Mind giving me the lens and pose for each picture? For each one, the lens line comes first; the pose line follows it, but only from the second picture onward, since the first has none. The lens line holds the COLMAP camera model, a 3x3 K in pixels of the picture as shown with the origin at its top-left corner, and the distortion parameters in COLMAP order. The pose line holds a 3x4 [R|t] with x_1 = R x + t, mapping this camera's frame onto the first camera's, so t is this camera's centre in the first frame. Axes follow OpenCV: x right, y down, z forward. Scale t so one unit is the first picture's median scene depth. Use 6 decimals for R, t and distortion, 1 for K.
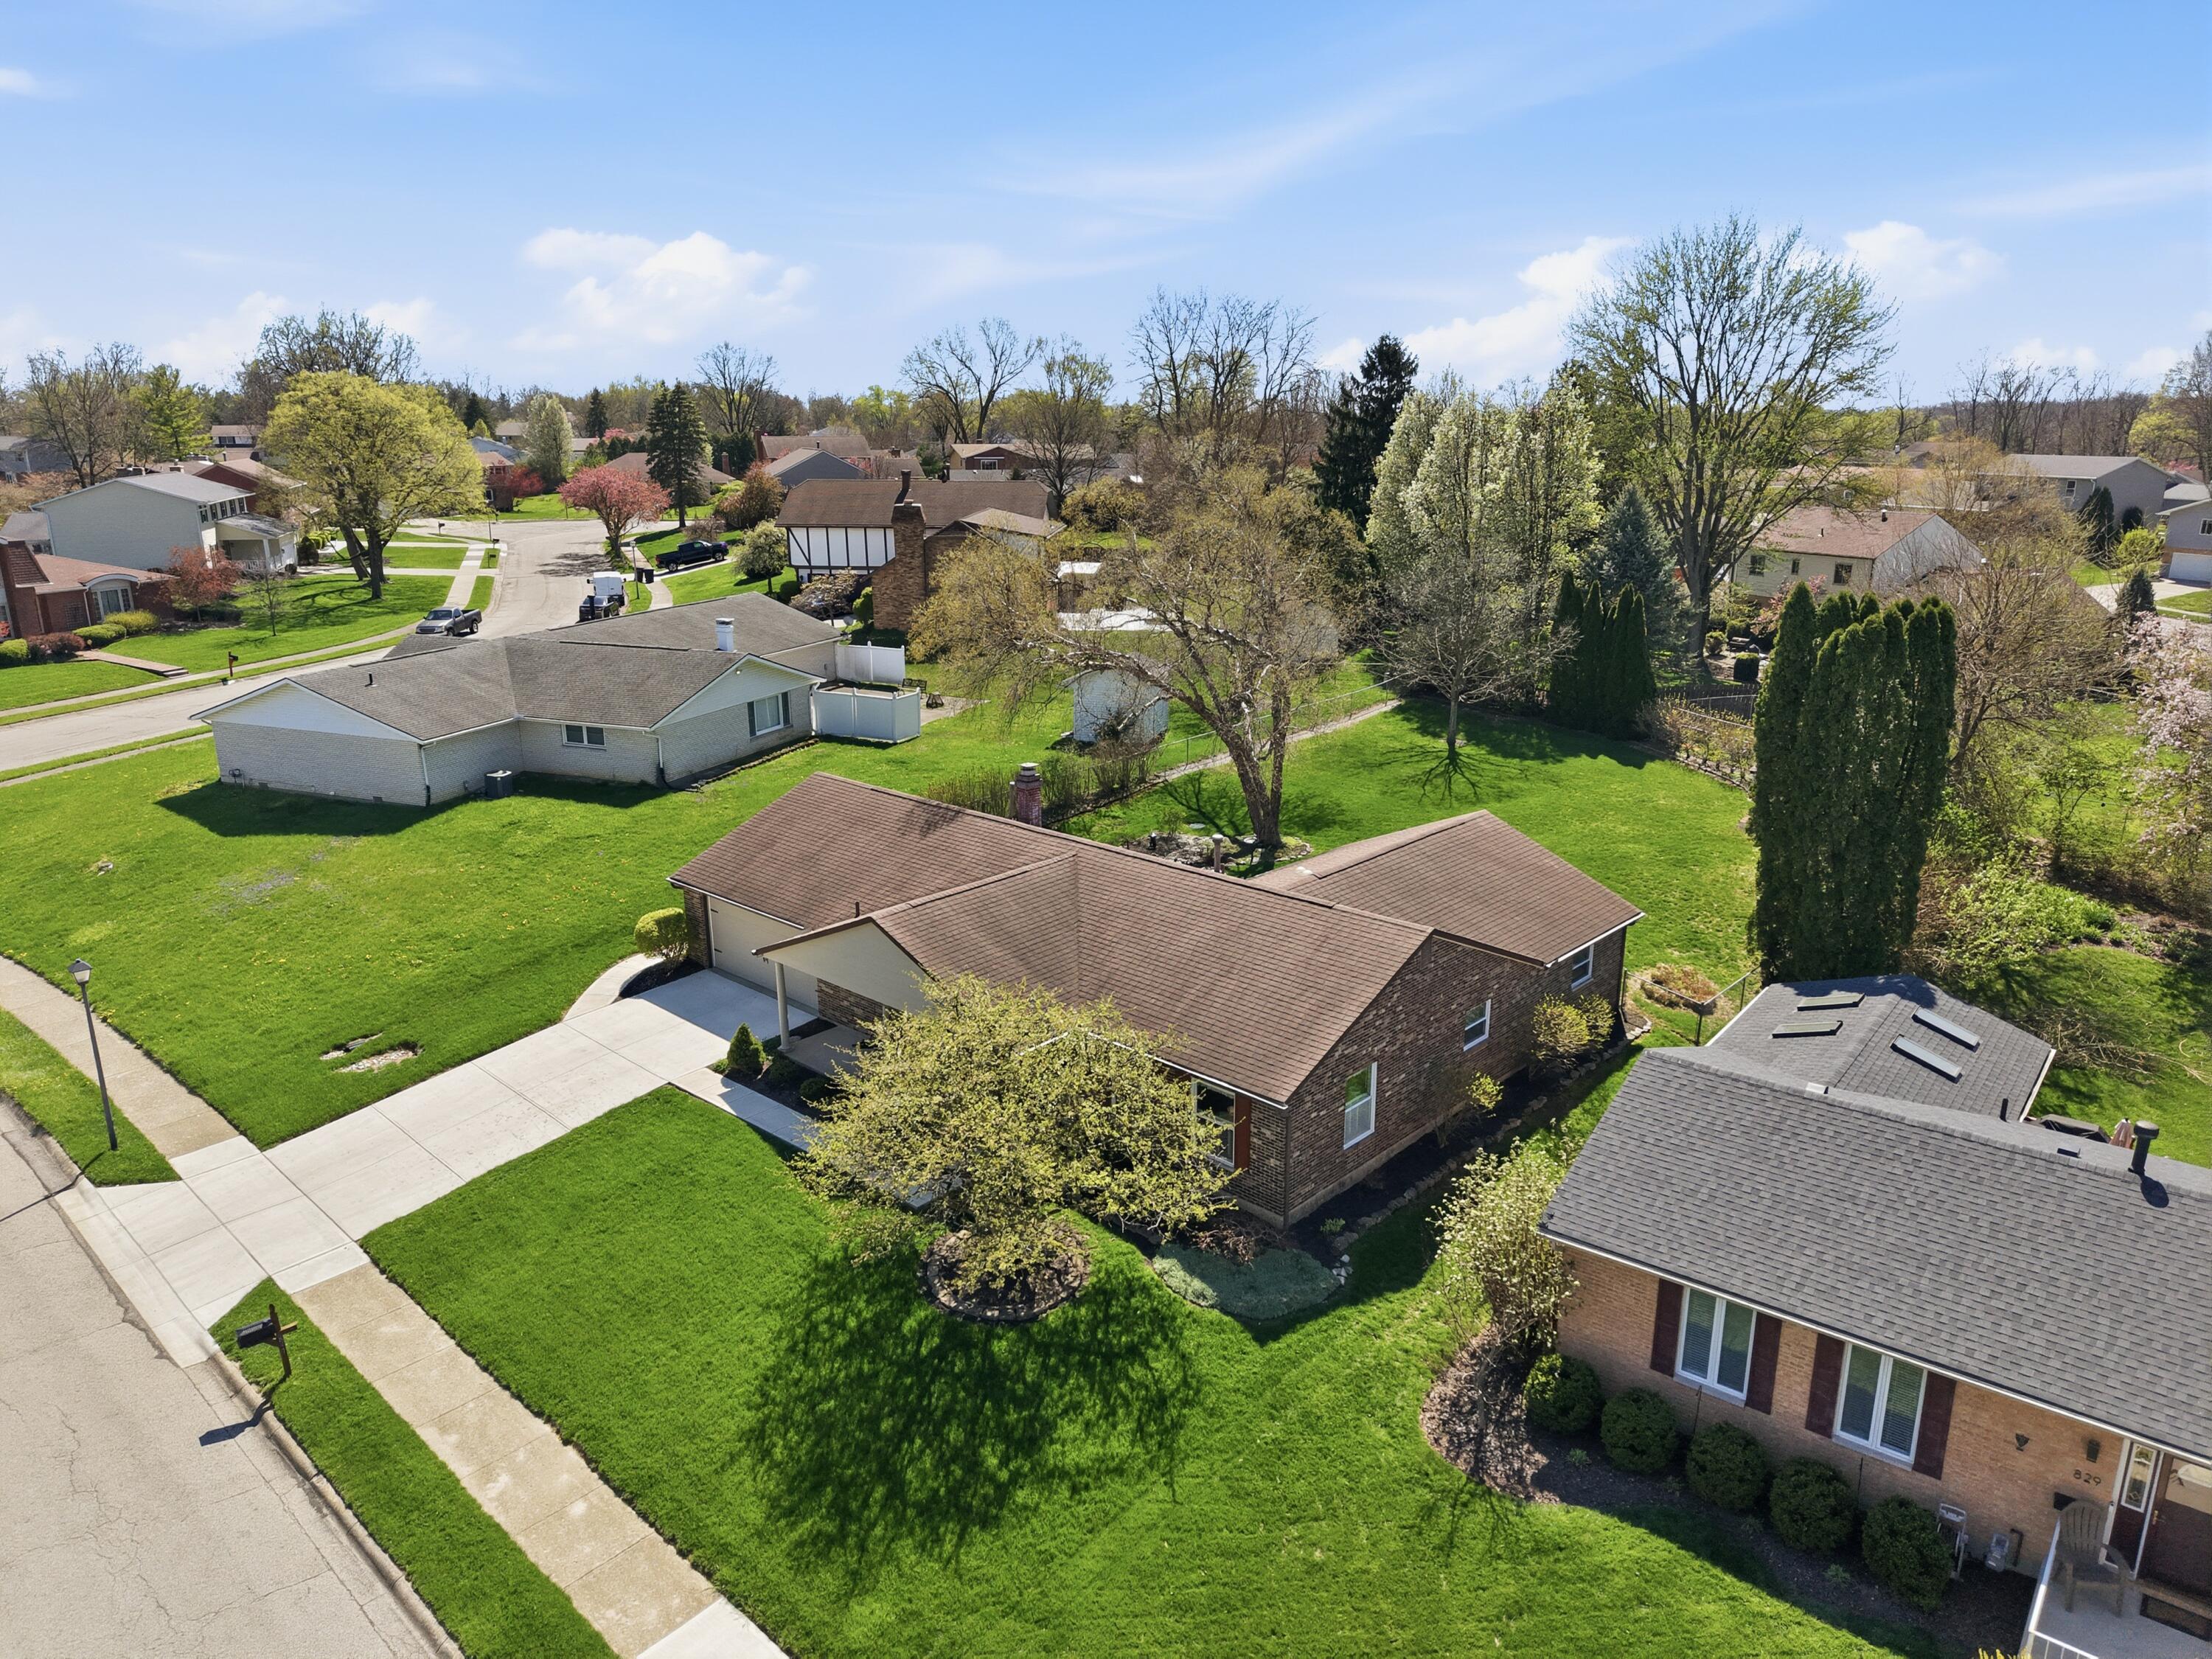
lens RADIAL K [[1480.6, 0, 1106.0], [0, 1480.6, 829.5], [0, 0, 1]] dist [0.021438, -0.020277]
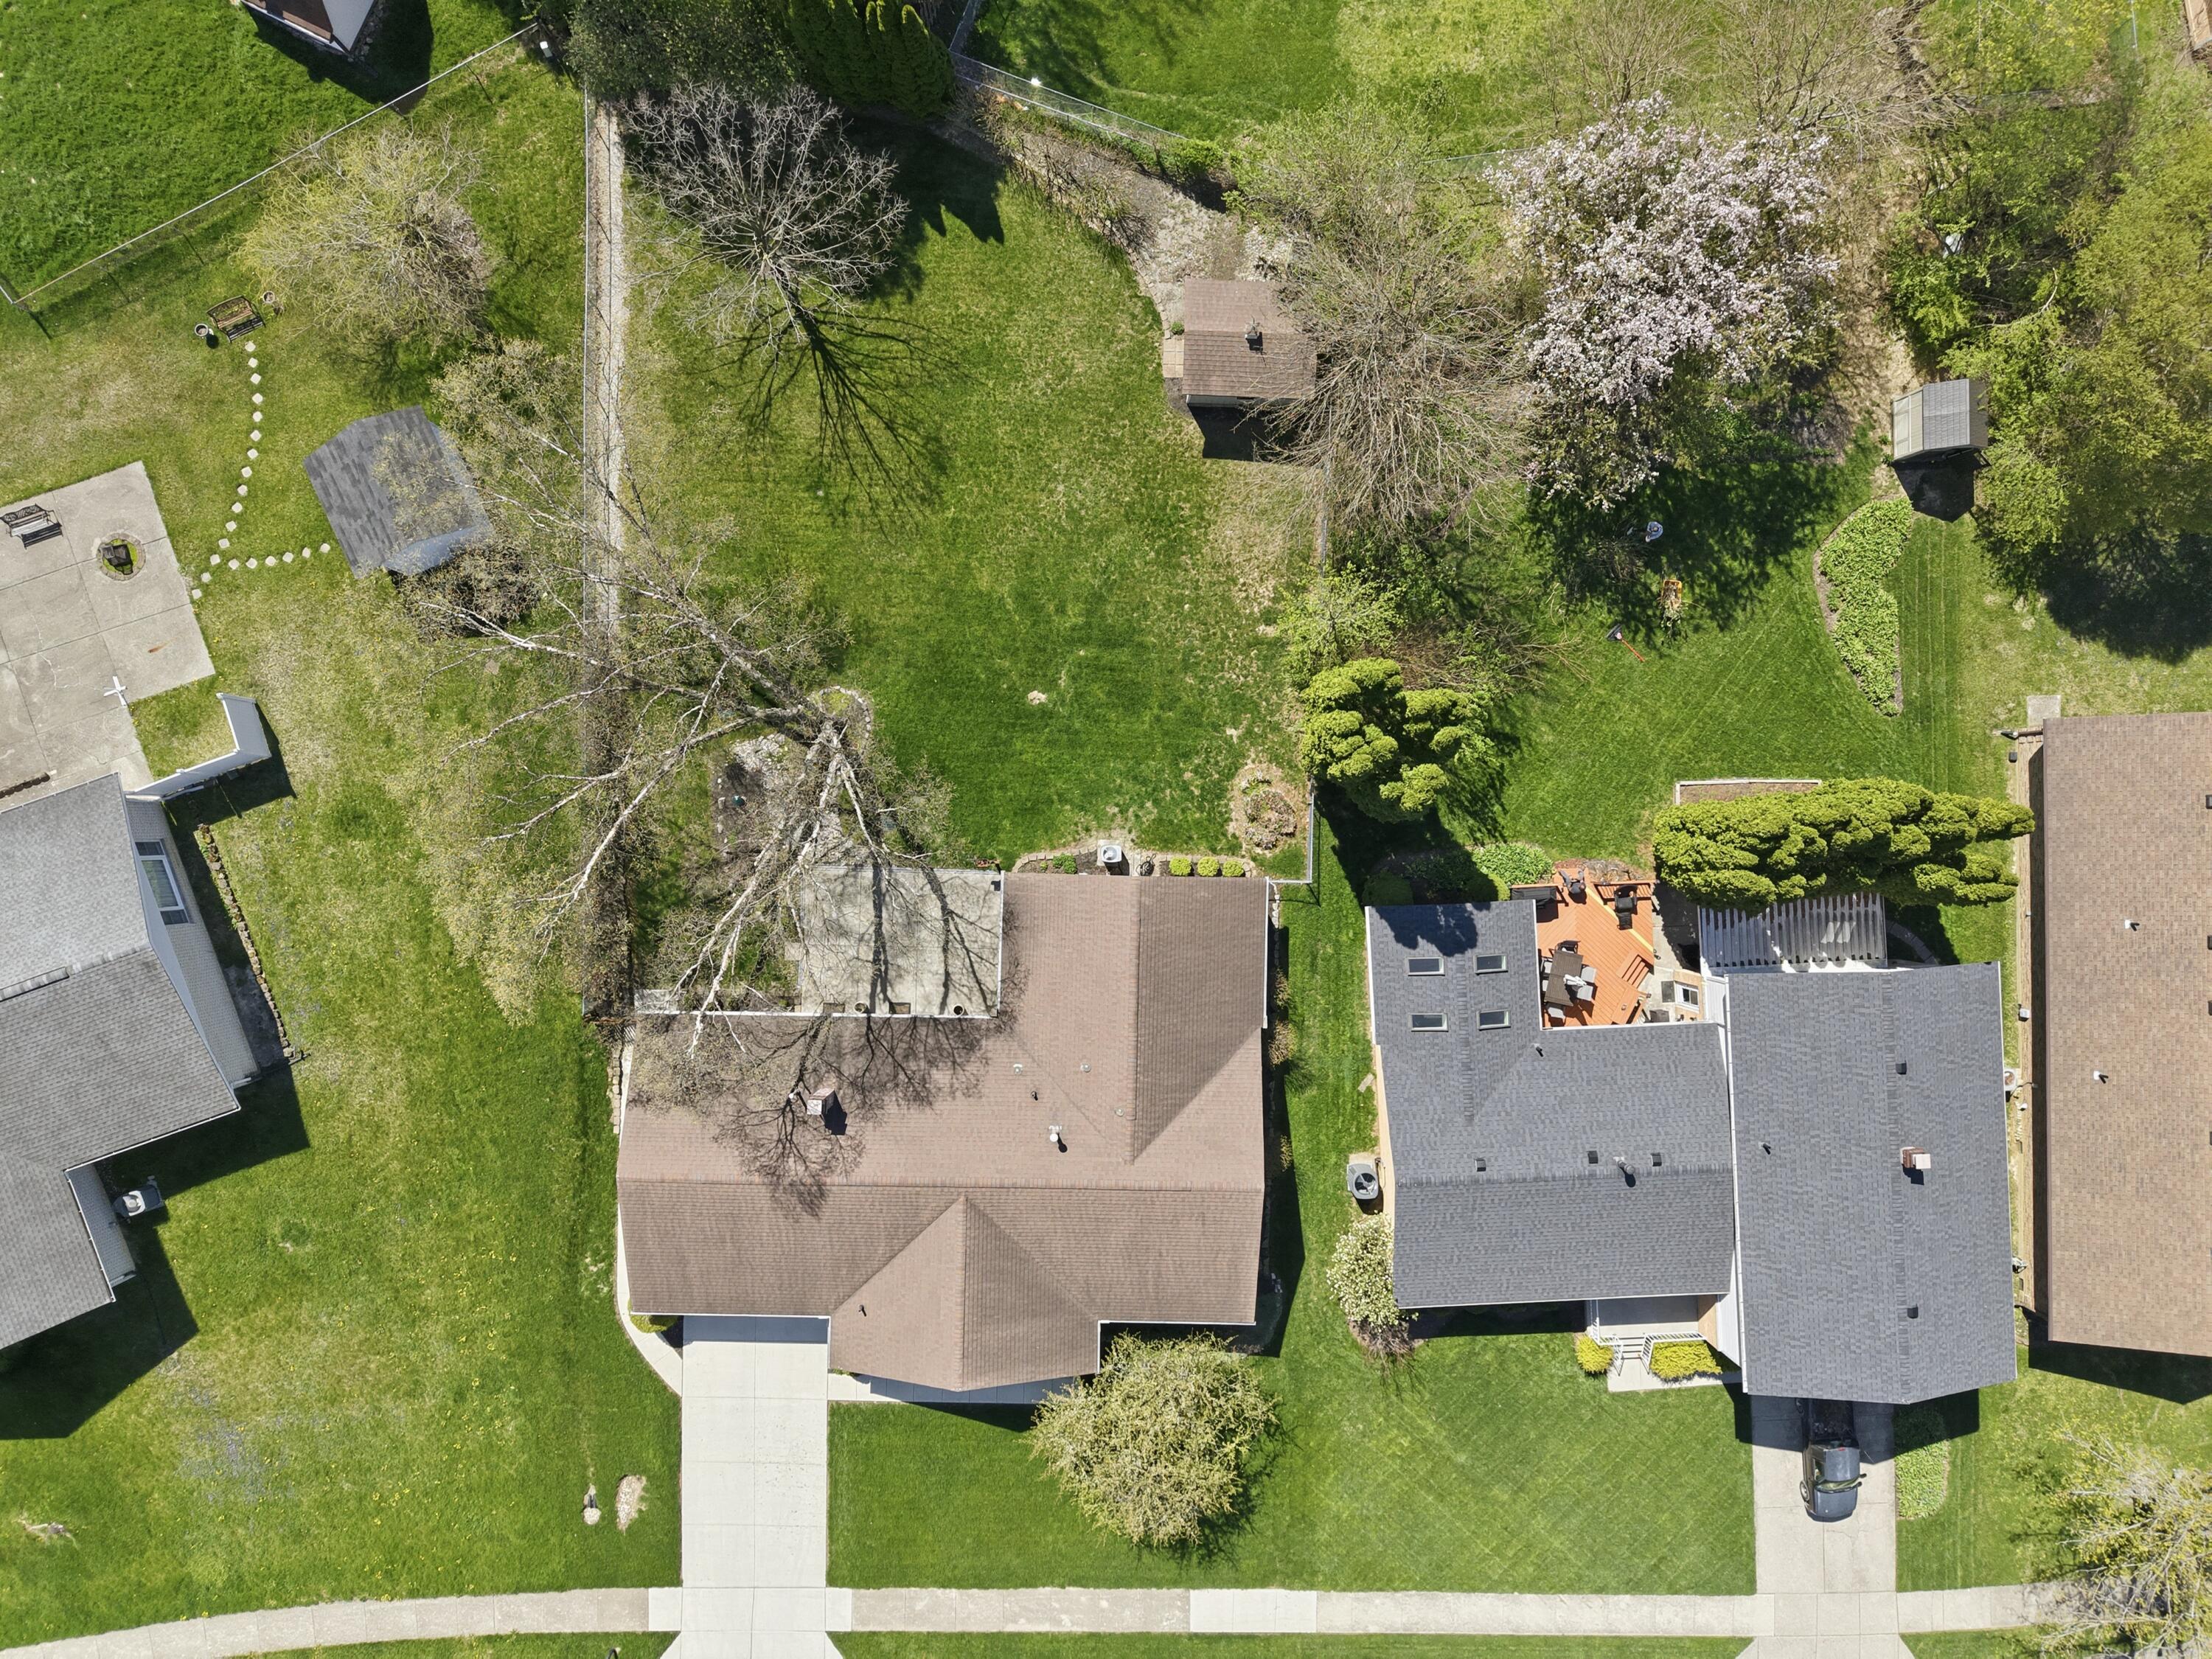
lens RADIAL K [[1504.8, 0, 1121.3], [0, 1504.8, 825.7], [0, 0, 1]] dist [0.034019, -0.043610]
pose [[0.747753, -0.663886, 0.011017, 0.415596], [0.163322, 0.199986, 0.966091, -1.908039], [-0.643577, -0.720598, 0.257967, 1.138364]]
